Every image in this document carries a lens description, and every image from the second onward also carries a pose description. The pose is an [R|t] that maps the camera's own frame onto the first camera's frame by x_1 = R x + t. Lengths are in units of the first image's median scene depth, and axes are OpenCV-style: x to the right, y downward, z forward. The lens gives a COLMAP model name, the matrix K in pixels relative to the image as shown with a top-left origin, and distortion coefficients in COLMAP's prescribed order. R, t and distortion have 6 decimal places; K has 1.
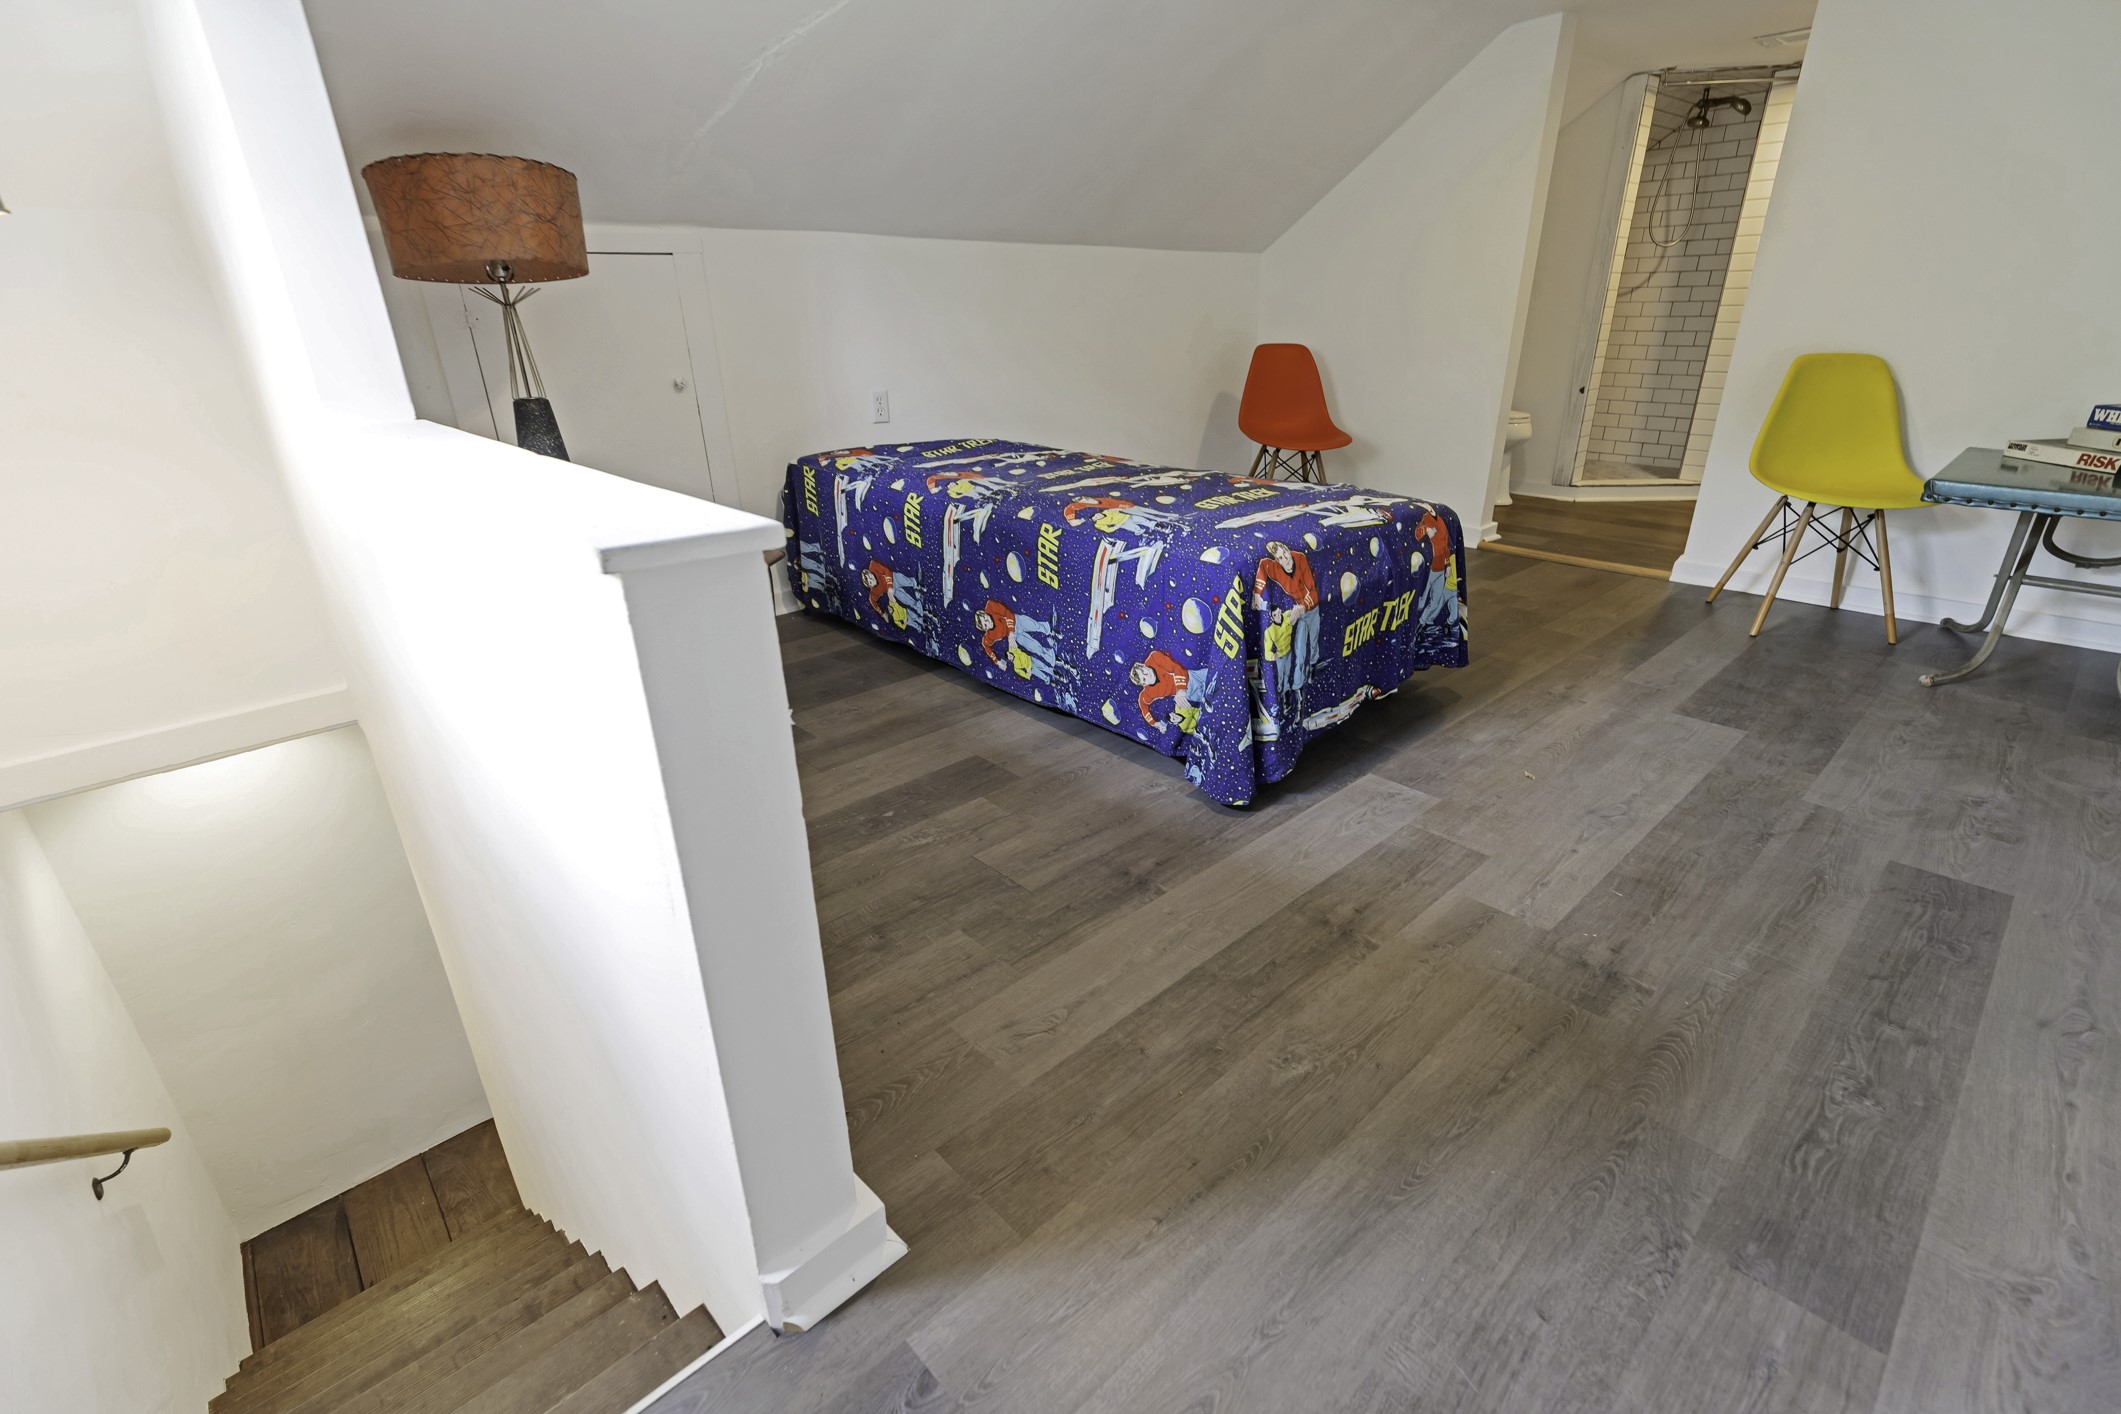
lens RADIAL K [[963.4, 0, 1060.5], [0, 963.4, 707.0], [0, 0, 1]] dist [0.000308, -0.000330]
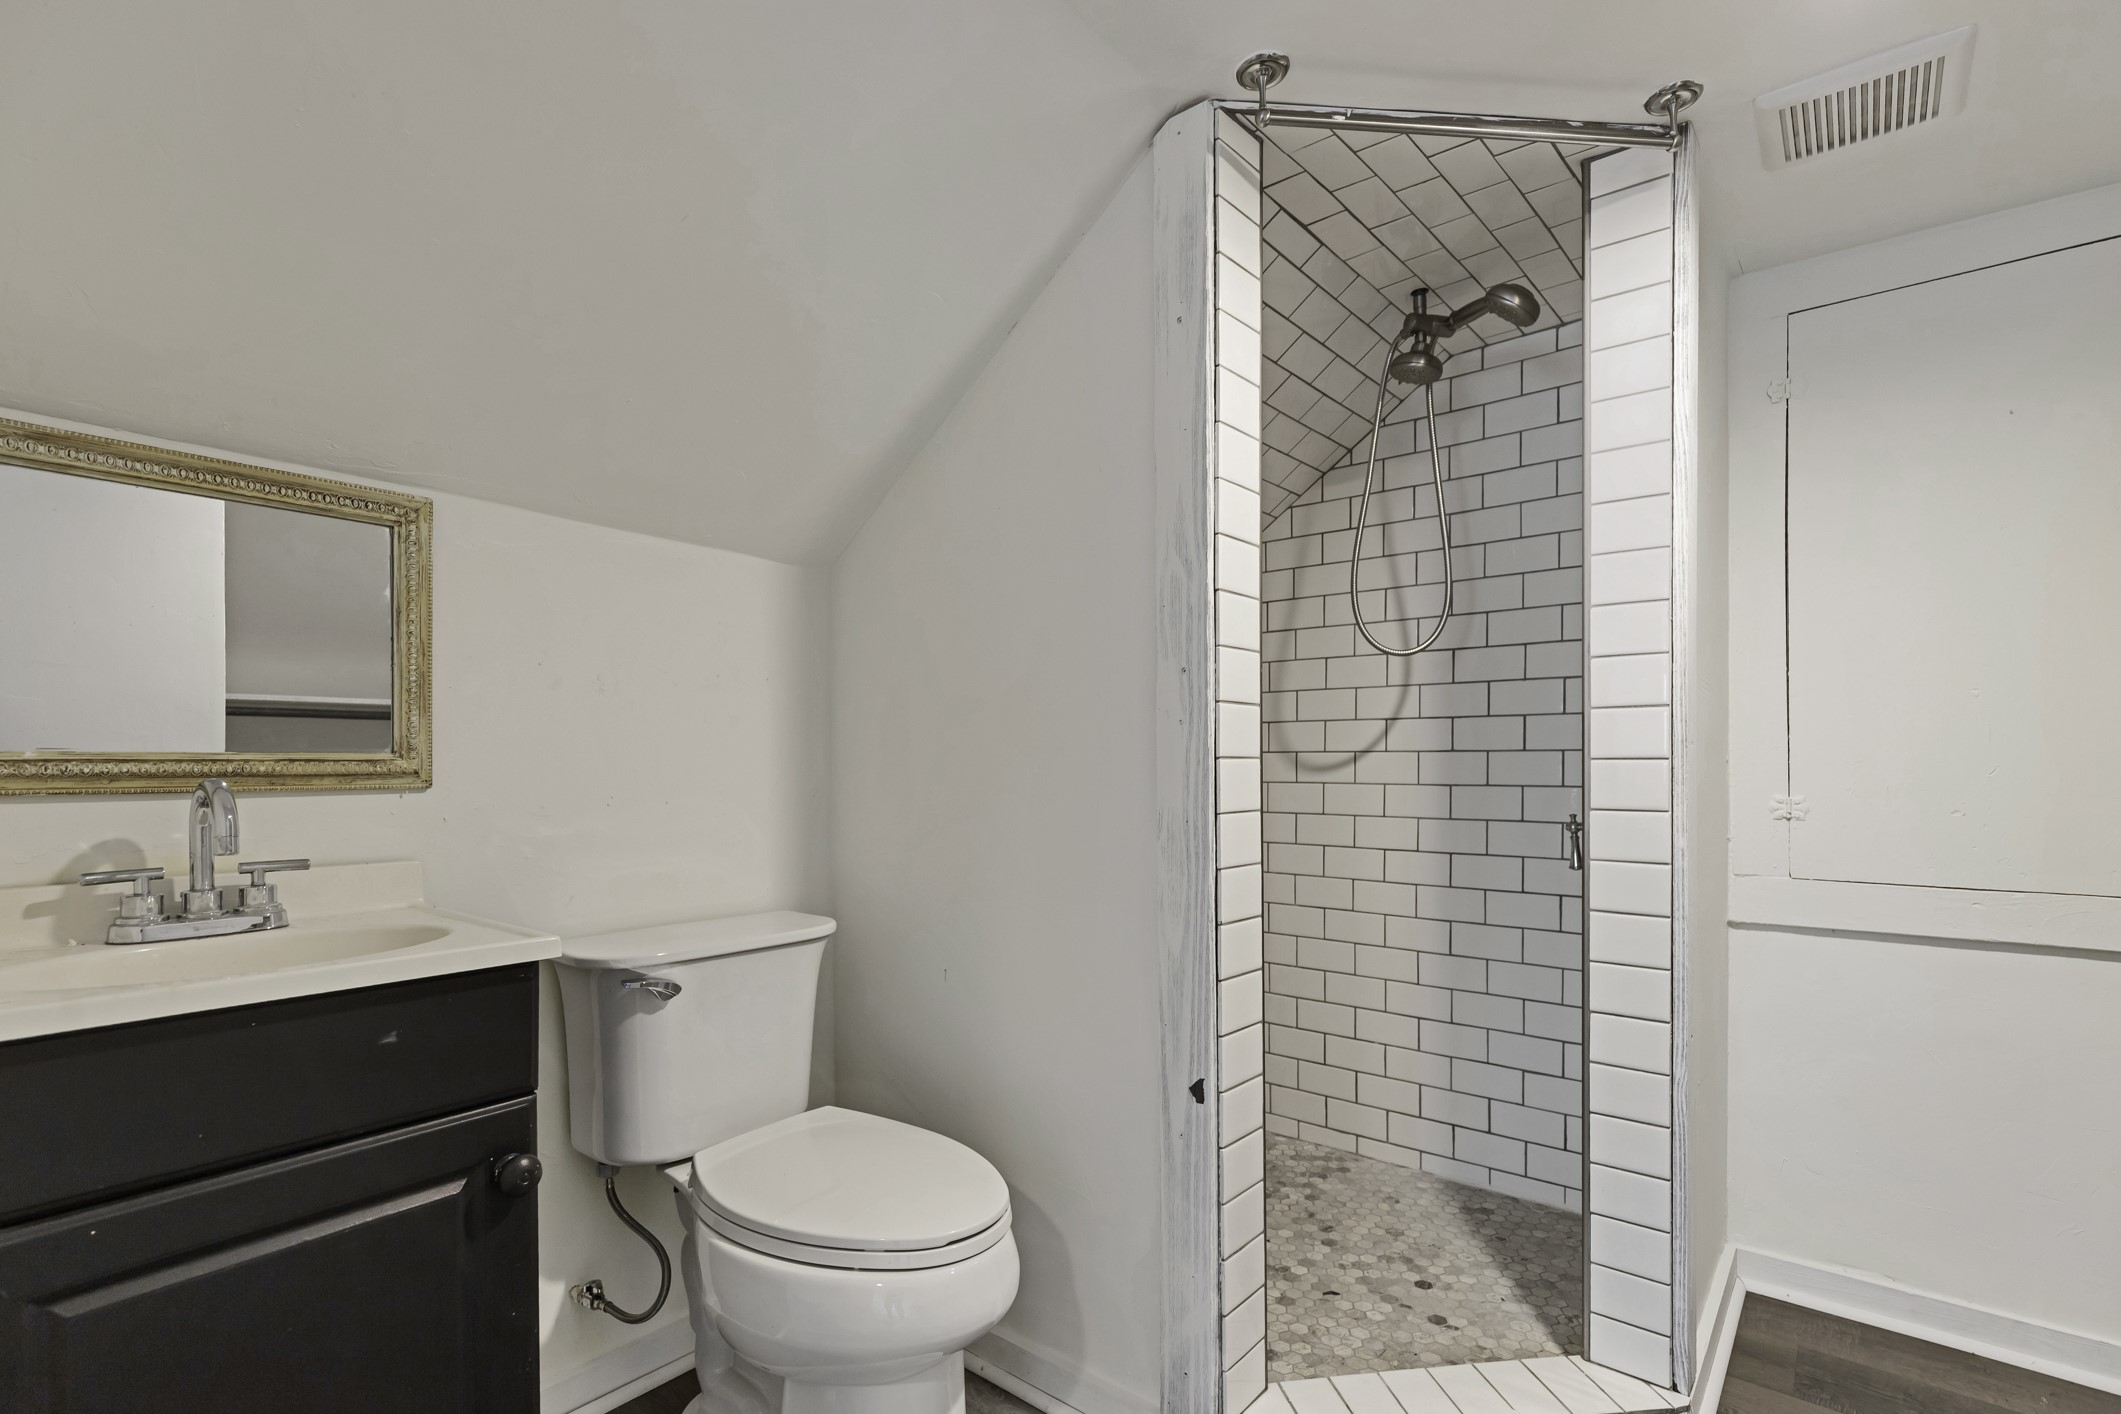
lens RADIAL K [[980.8, 0, 1051.3], [0, 980.8, 761.3], [0, 0, 1]] dist [0.002714, 0.000066]
pose [[0.991319, 0.009762, 0.131119, 0.462846], [0.042125, 0.921092, -0.387059, -0.309102], [-0.124552, 0.389222, 0.912684, 0.714289]]
